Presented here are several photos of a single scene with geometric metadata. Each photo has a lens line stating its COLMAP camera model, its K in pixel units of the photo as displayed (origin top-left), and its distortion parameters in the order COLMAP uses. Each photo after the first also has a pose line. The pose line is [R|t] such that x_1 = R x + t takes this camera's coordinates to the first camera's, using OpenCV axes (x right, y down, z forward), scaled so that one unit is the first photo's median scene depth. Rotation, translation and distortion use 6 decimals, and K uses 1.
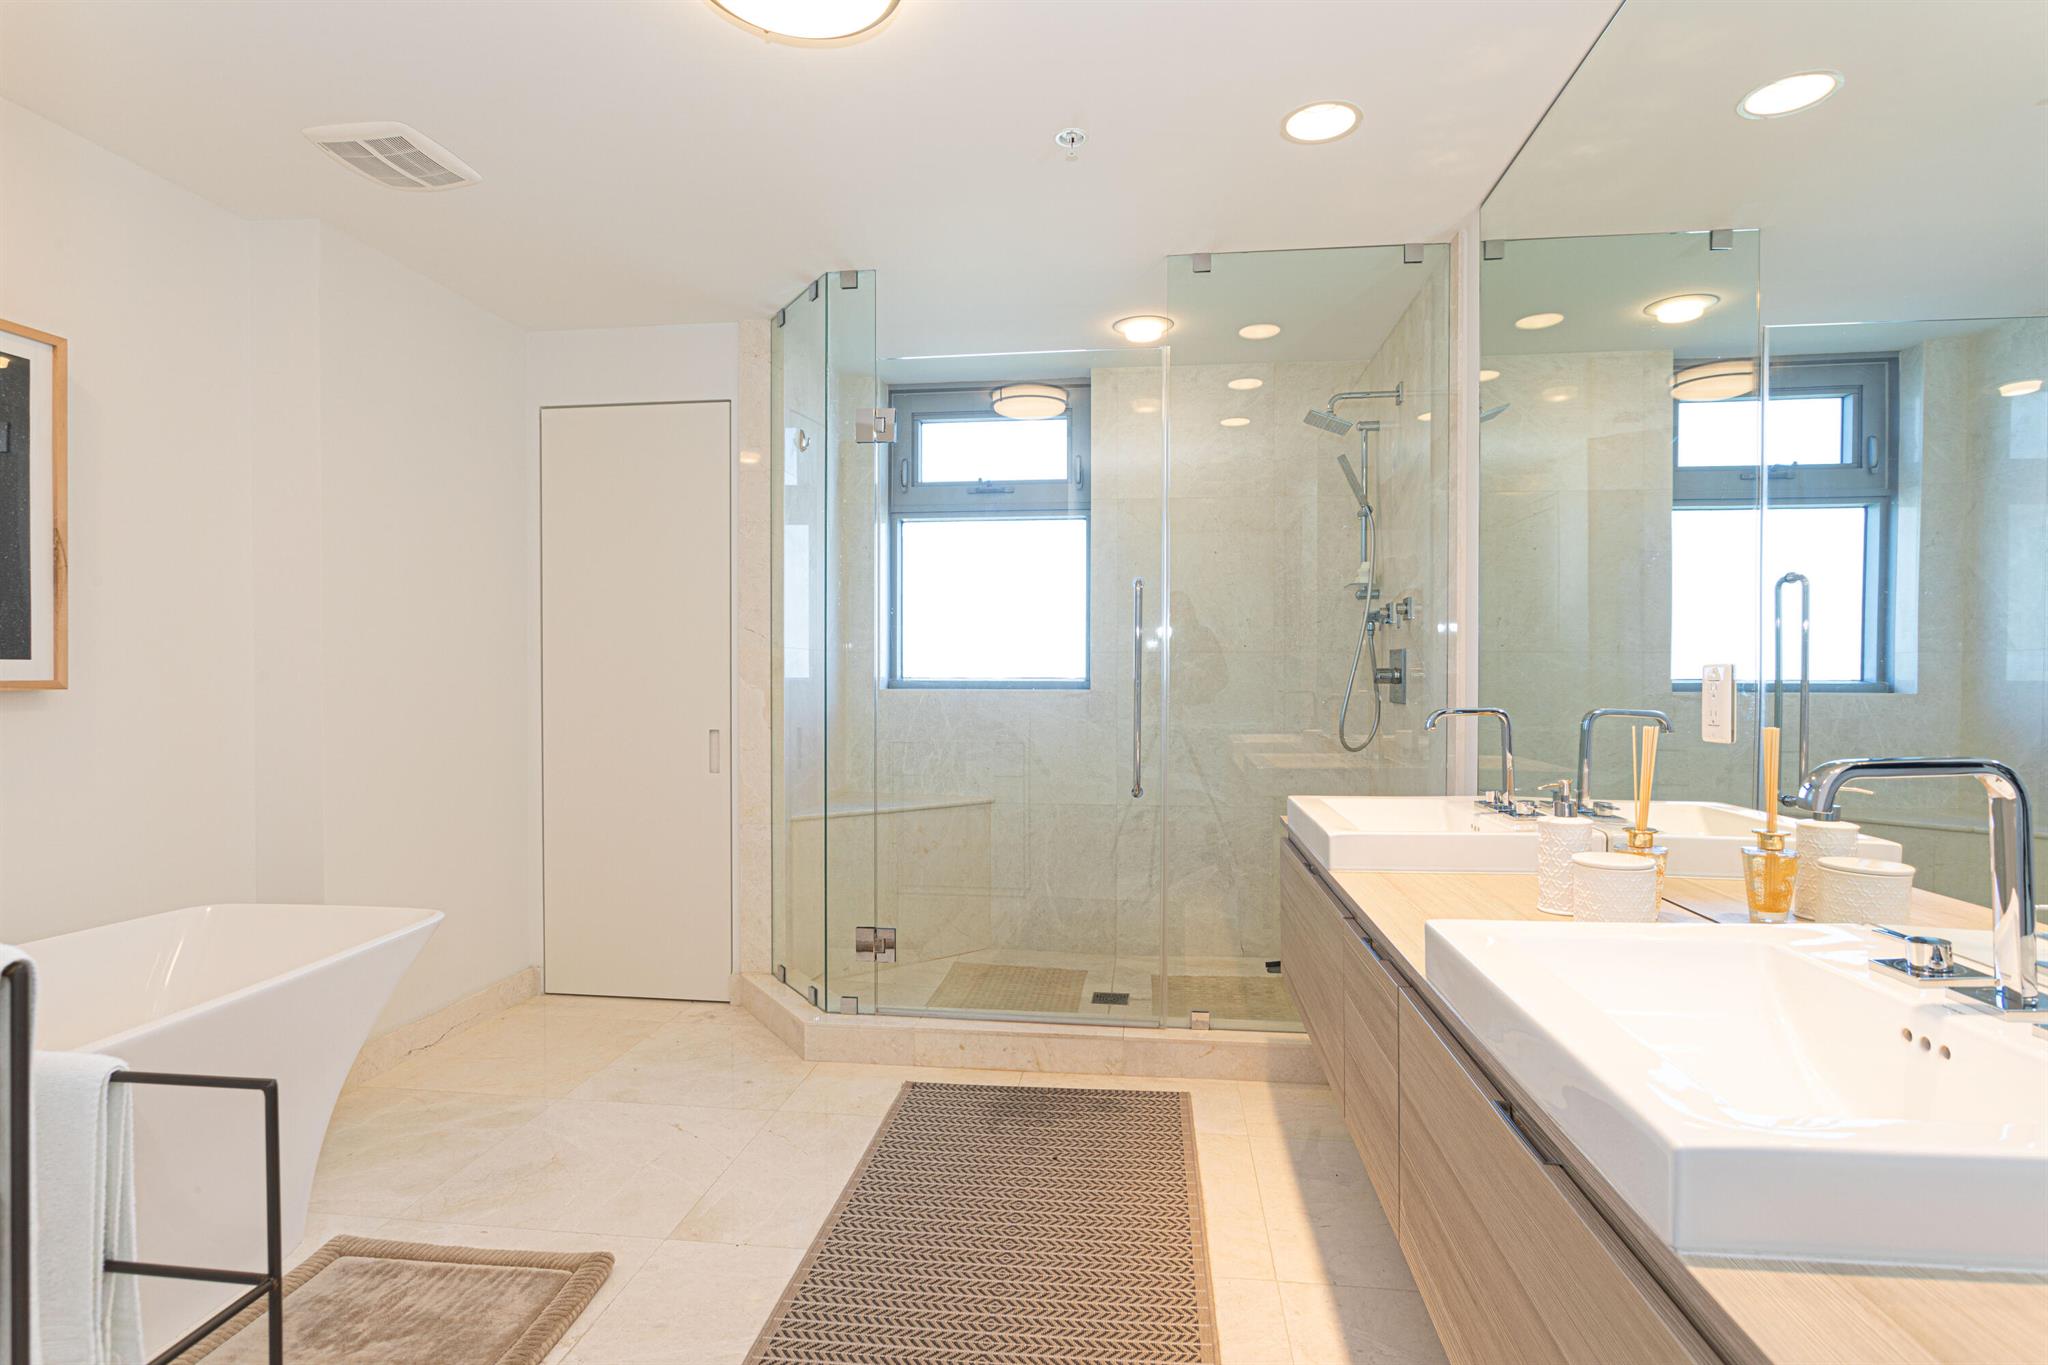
lens RADIAL K [[1055.5, 0, 1019.2], [0, 1055.5, 680.6], [0, 0, 1]] dist [-0.021104, 0.011352]
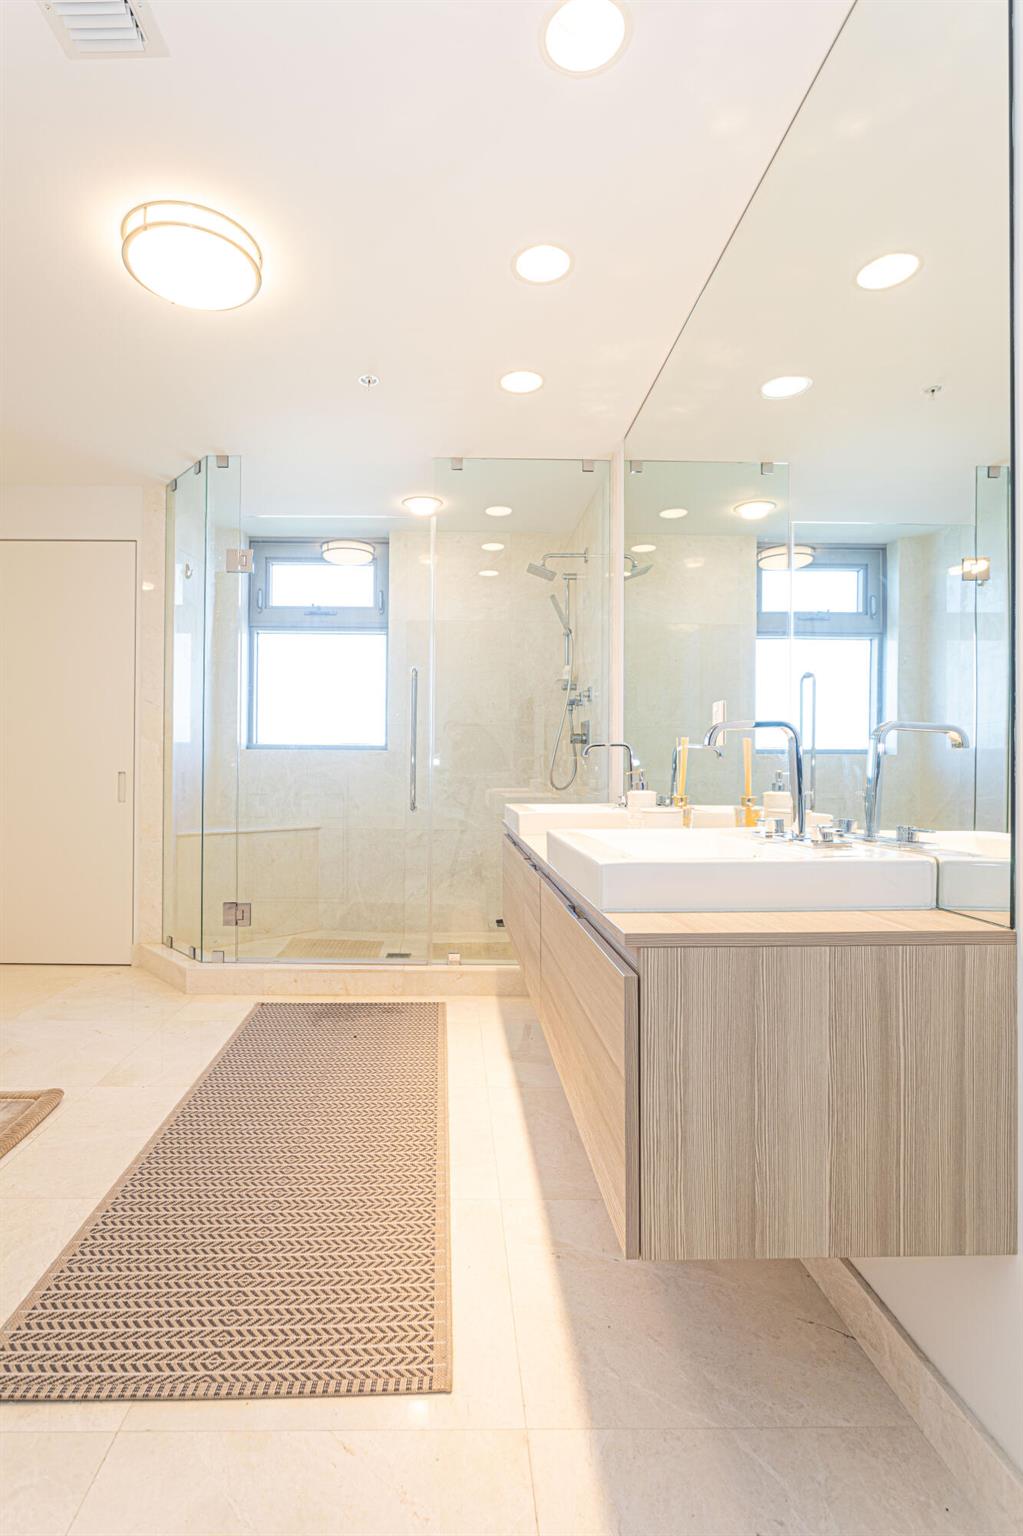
lens RADIAL K [[791.6, 0, 452.7], [0, 791.6, 775.2], [0, 0, 1]] dist [-0.021104, 0.011352]
pose [[0.991401, 0.008496, 0.130586, 0.015686], [-0.008727, 0.999961, 0.001191, 0.048397], [-0.130570, -0.002320, 0.991436, -0.122751]]
